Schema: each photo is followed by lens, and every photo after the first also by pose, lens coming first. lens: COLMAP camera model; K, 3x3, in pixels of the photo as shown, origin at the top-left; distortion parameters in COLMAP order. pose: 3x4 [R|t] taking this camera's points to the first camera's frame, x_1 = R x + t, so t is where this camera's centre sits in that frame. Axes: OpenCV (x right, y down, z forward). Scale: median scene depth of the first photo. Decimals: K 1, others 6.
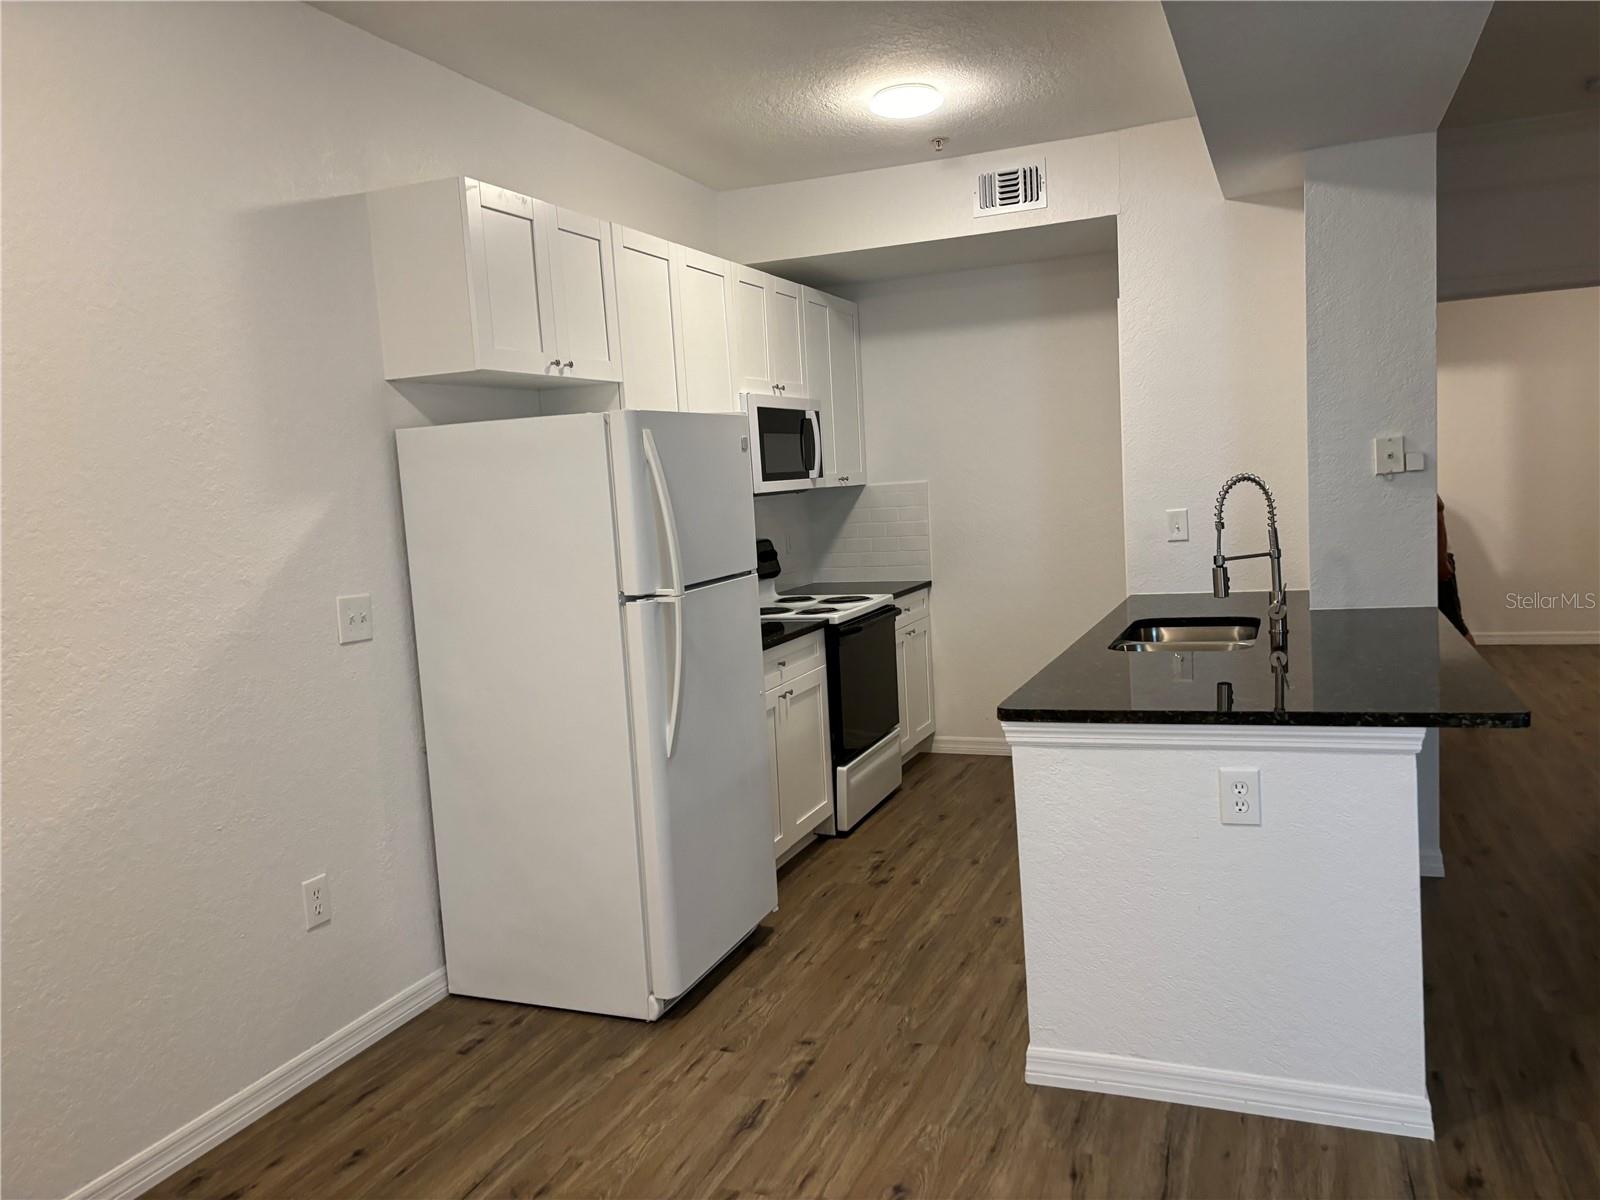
lens RADIAL K [[1218.7, 0, 753.7], [0, 1218.7, 611.2], [0, 0, 1]] dist [0.015085, 0.003999]
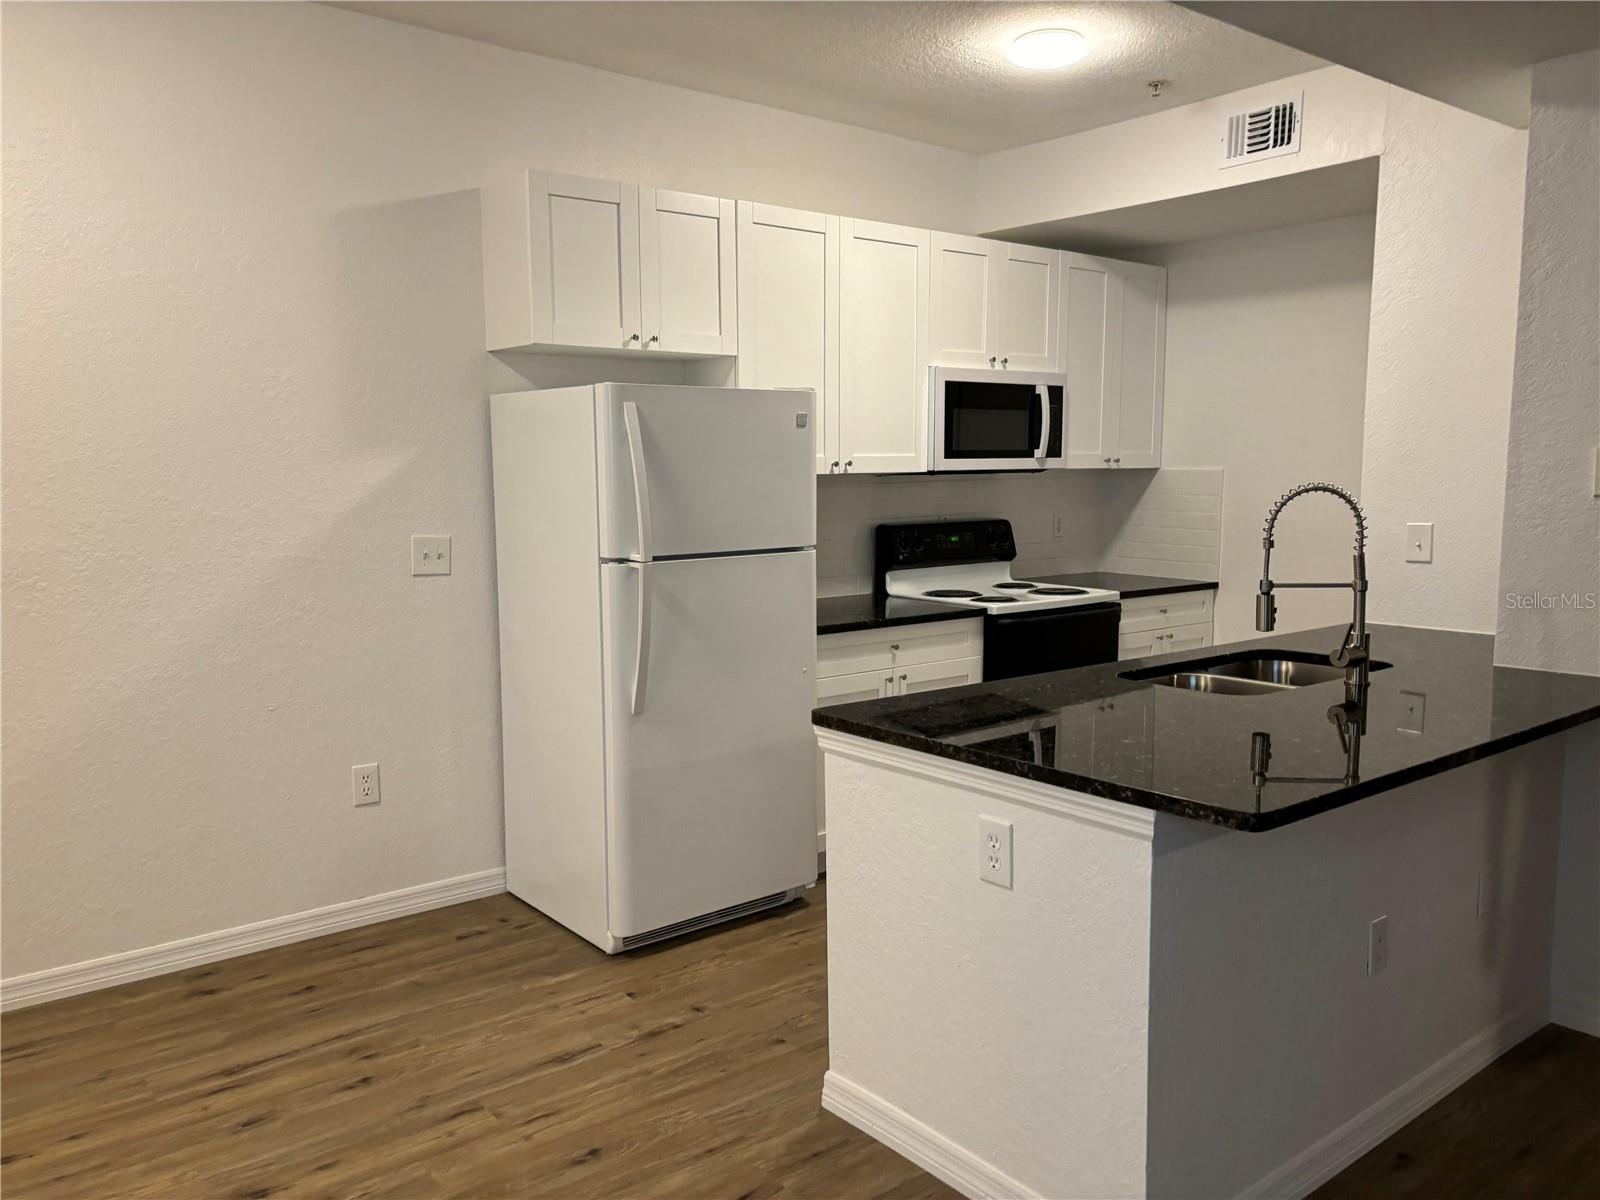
lens RADIAL K [[1218.7, 0, 801.3], [0, 1218.7, 605.3], [0, 0, 1]] dist [0.015085, 0.003999]
pose [[0.870289, 0.114334, -0.479088, 0.524354], [-0.100983, 0.993441, 0.053642, -0.042820], [0.482079, 0.001695, 0.876126, 0.133909]]
